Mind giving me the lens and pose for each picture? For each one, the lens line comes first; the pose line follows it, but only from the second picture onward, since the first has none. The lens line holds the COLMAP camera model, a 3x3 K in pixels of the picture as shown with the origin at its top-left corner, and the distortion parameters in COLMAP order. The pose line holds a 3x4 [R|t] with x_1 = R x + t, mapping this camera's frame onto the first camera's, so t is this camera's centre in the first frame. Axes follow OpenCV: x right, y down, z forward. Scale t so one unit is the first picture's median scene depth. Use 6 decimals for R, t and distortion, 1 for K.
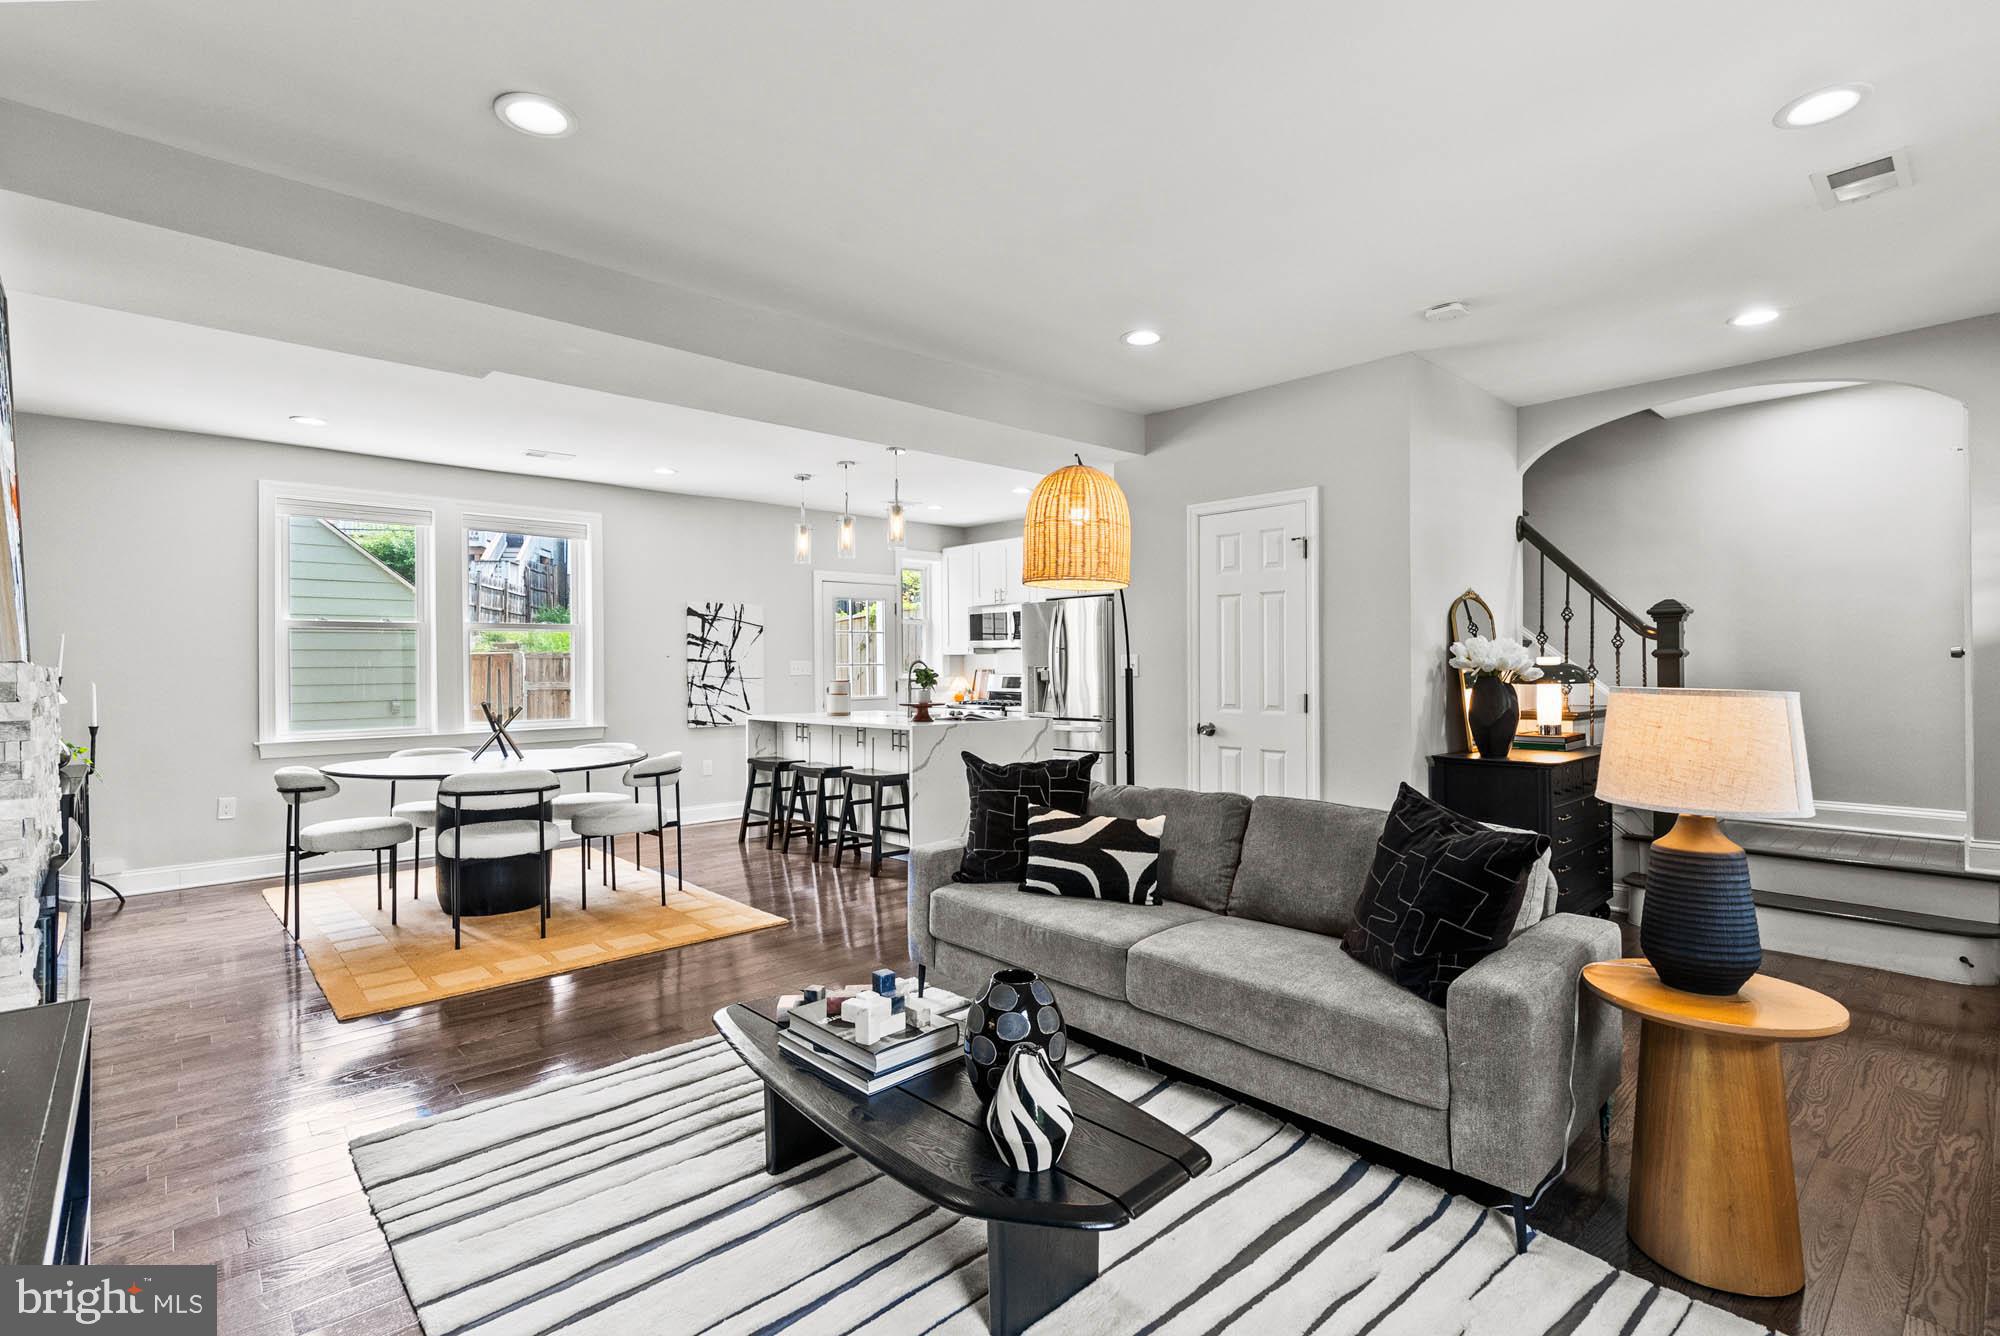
lens RADIAL K [[936.9, 0, 1005.1], [0, 936.9, 663.5], [0, 0, 1]] dist [0.001625, 0.000357]
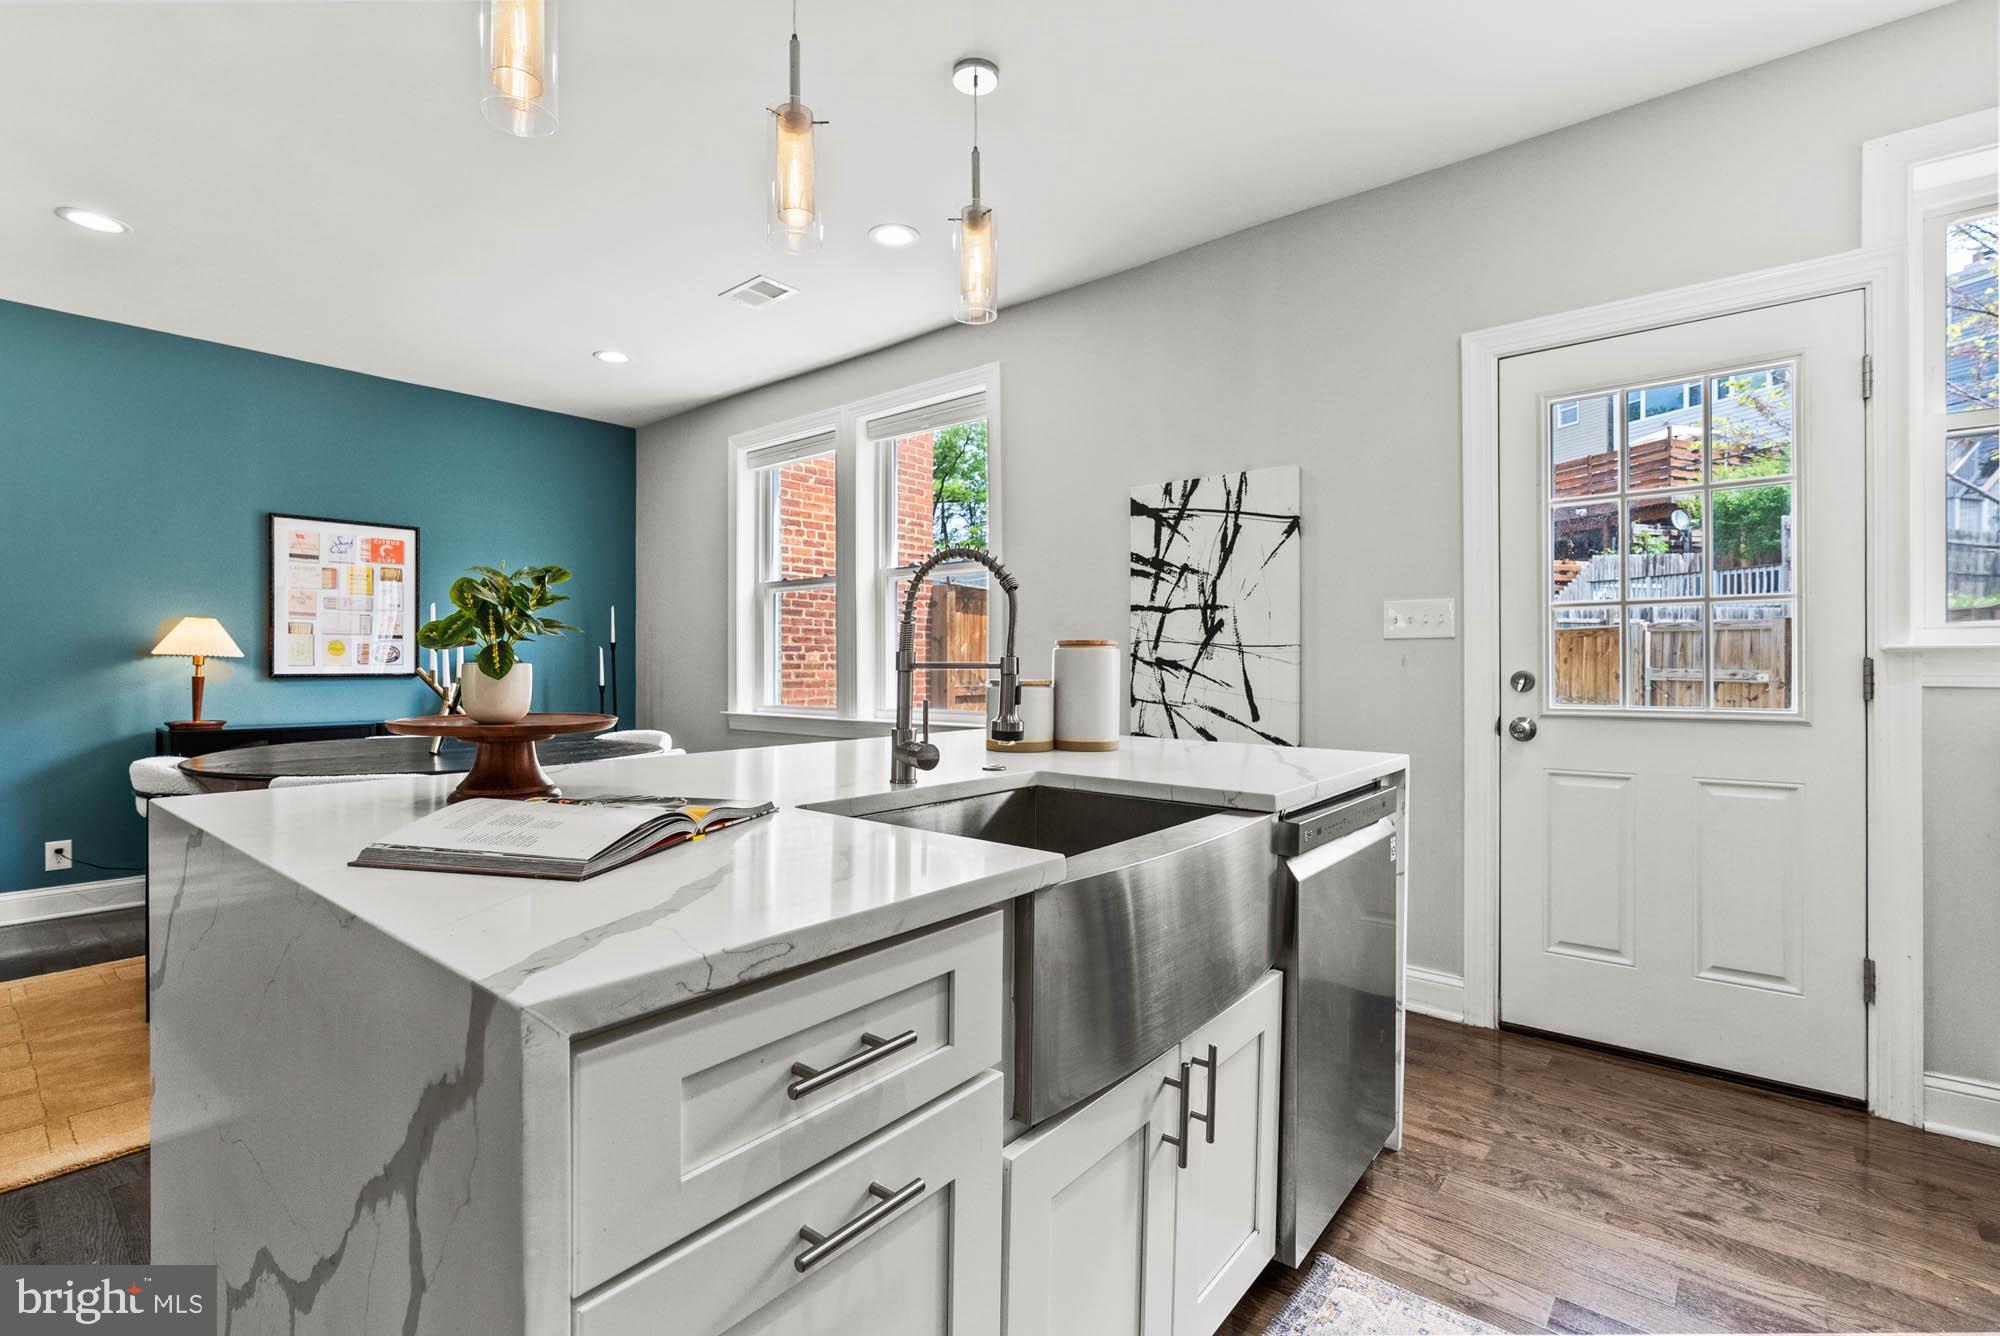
lens RADIAL K [[903.9, 0, 998.5], [0, 903.9, 664.1], [0, 0, 1]] dist [-0.002092, 0.000078]
pose [[0.124670, 0.007541, -0.992170, 0.127899], [0.001665, 0.999968, 0.007809, 0.023478], [0.992197, -0.002625, 0.124653, 0.948025]]
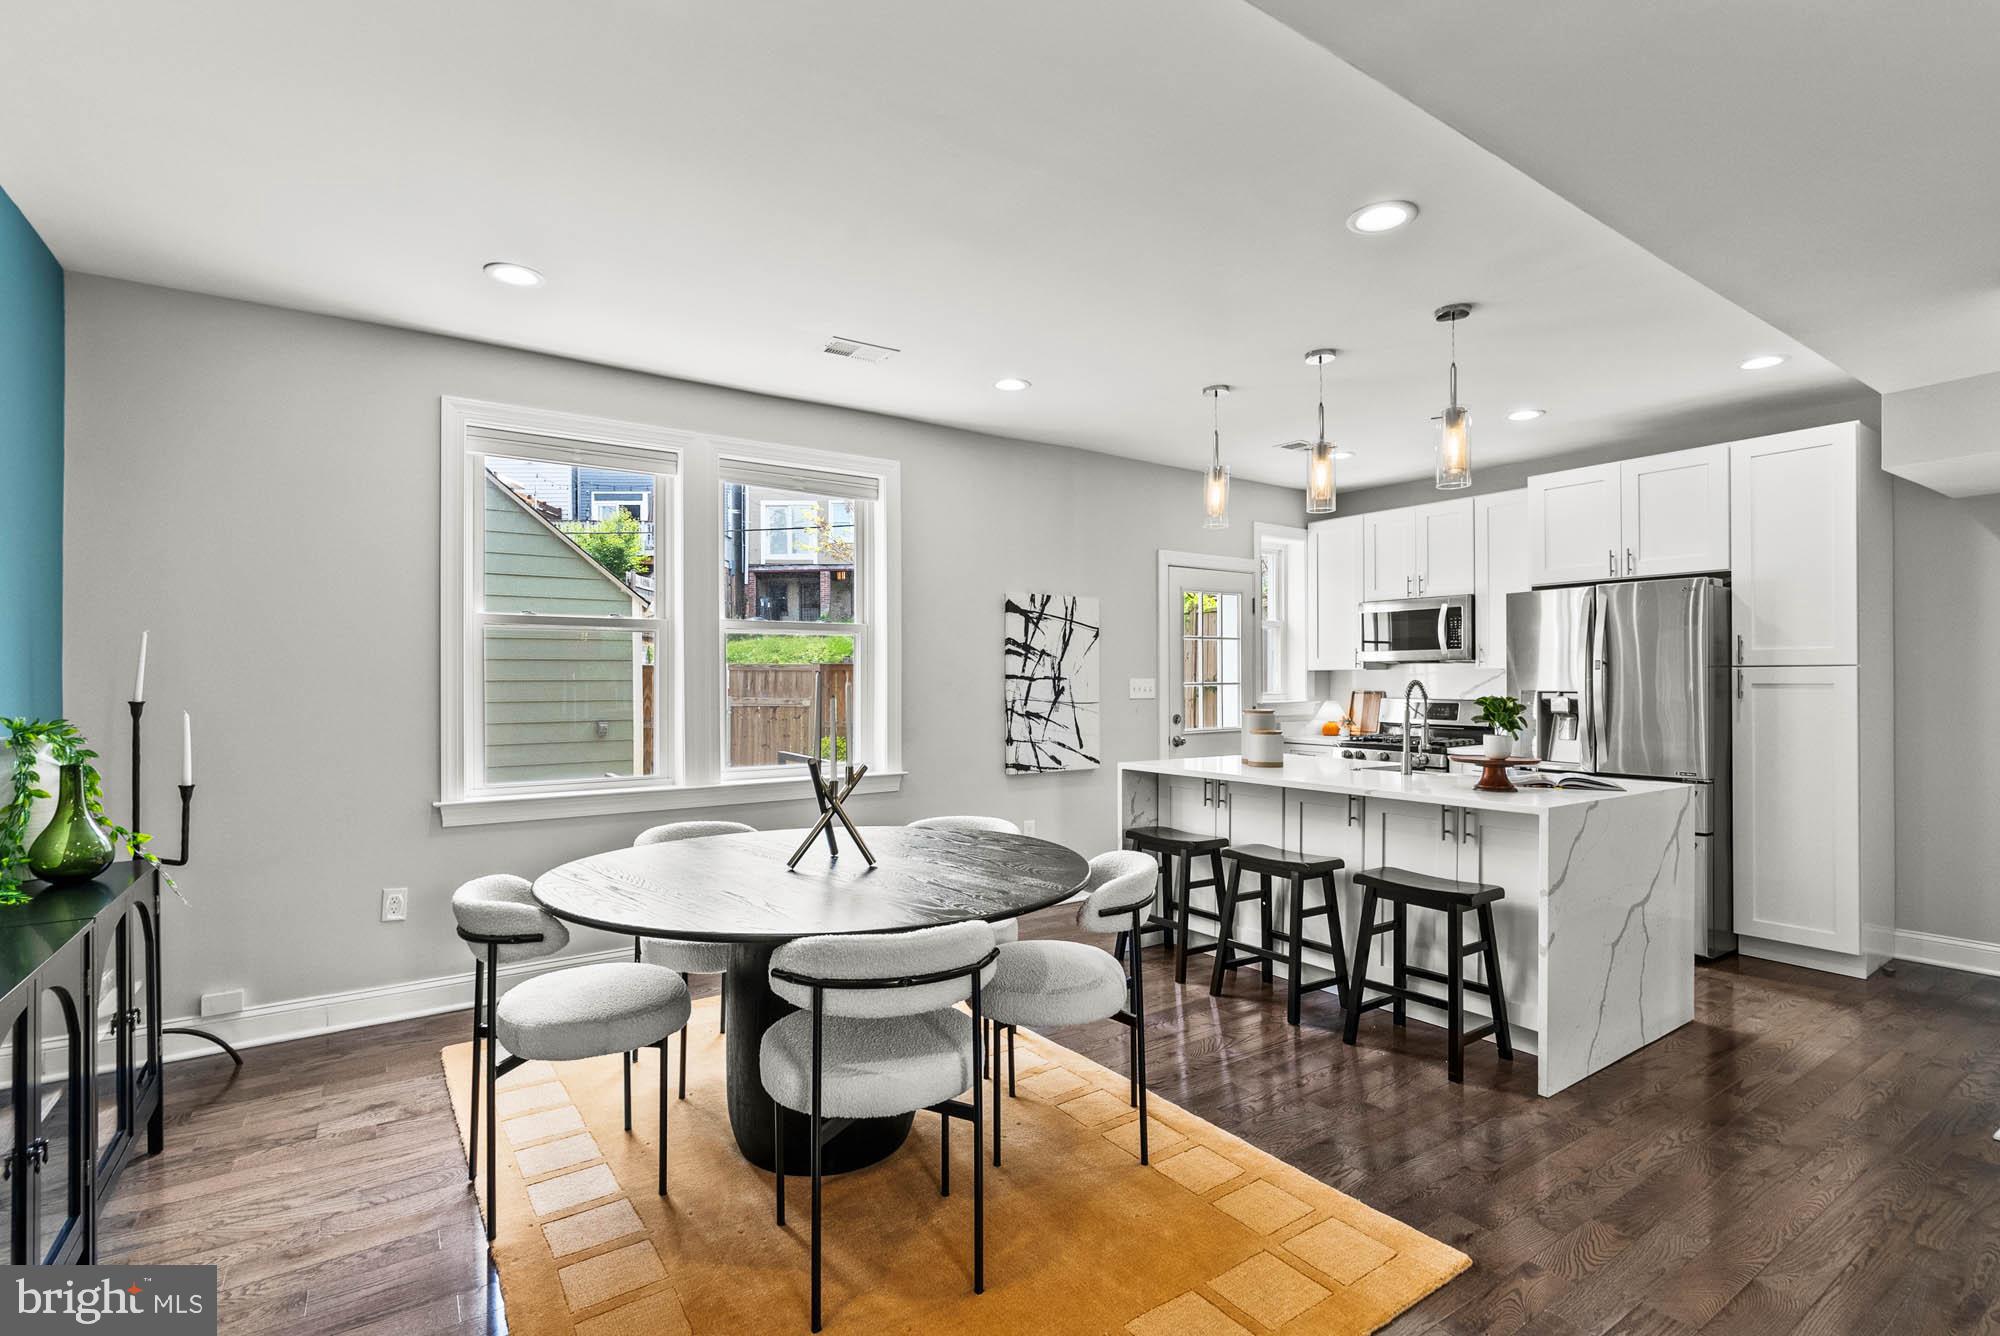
lens RADIAL K [[934.6, 0, 1002.4], [0, 934.6, 671.0], [0, 0, 1]] dist [-0.004878, 0.000142]
pose [[0.988952, 0.006175, -0.148106, -0.260288], [-0.006990, 0.999963, -0.004981, -0.004611], [0.148070, 0.005961, 0.988959, 0.344848]]
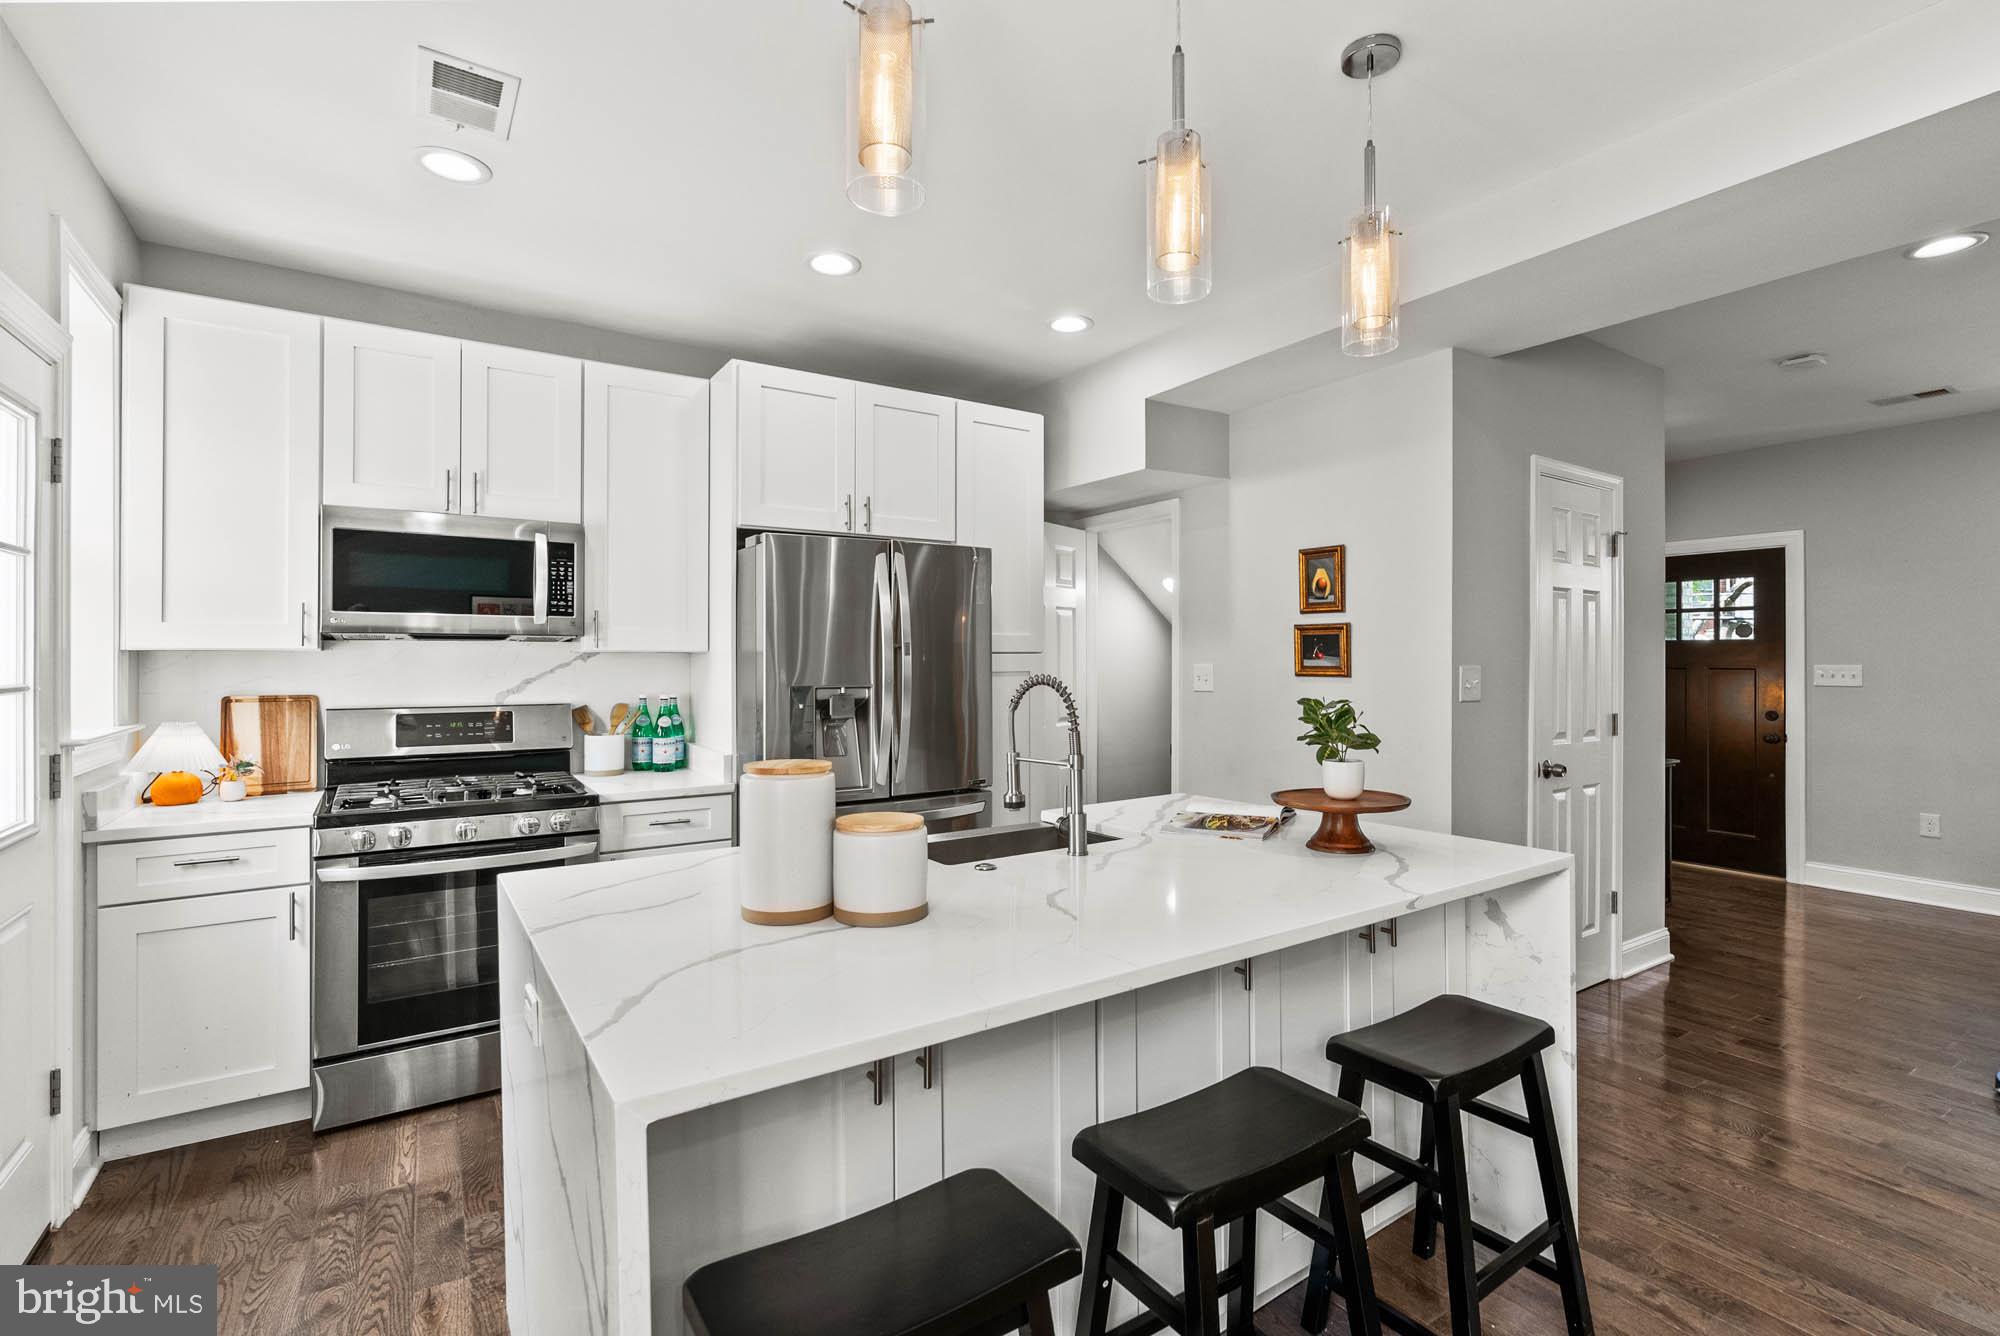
lens RADIAL K [[903.1, 0, 997.6], [0, 903.1, 653.8], [0, 0, 1]] dist [-0.003241, 0.000351]
pose [[0.180726, 0.012830, 0.983450, -0.393071], [-0.000268, 0.999916, -0.012996, -0.006318], [-0.983533, 0.002085, 0.180714, 0.923292]]
